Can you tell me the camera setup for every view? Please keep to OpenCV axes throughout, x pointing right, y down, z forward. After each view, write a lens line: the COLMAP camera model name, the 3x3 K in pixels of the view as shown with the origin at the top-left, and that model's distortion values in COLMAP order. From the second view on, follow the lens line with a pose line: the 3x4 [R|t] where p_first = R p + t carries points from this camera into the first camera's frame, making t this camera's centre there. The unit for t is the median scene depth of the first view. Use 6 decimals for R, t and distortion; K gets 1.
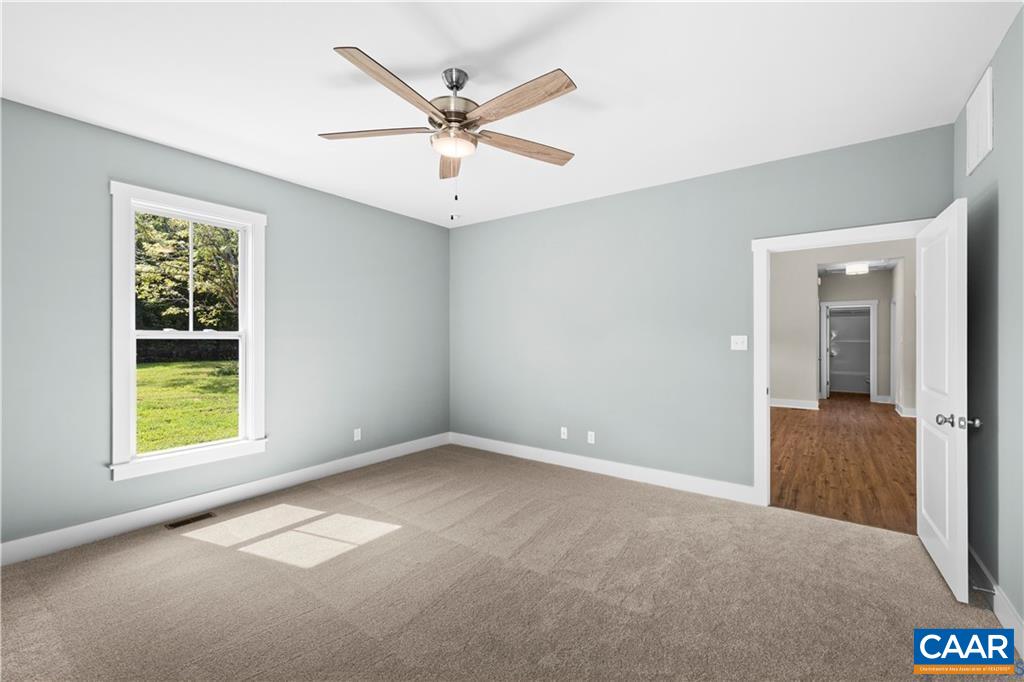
lens RADIAL K [[437.7, 0, 511.4], [0, 437.7, 338.6], [0, 0, 1]] dist [0.007534, 0.000195]
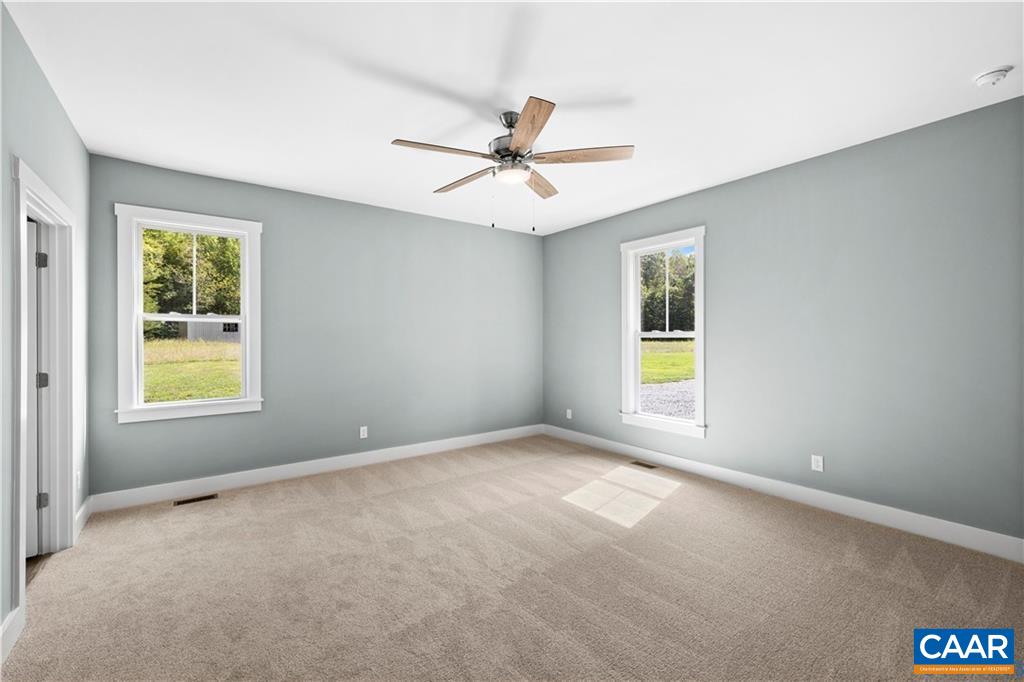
lens RADIAL K [[437.7, 0, 511.4], [0, 437.7, 338.6], [0, 0, 1]] dist [0.007534, 0.000195]
pose [[-0.303036, 0.001042, -0.952978, 0.736032], [-0.001199, 0.999998, 0.001475, 0.002757], [0.952978, 0.001589, -0.303034, 0.992247]]
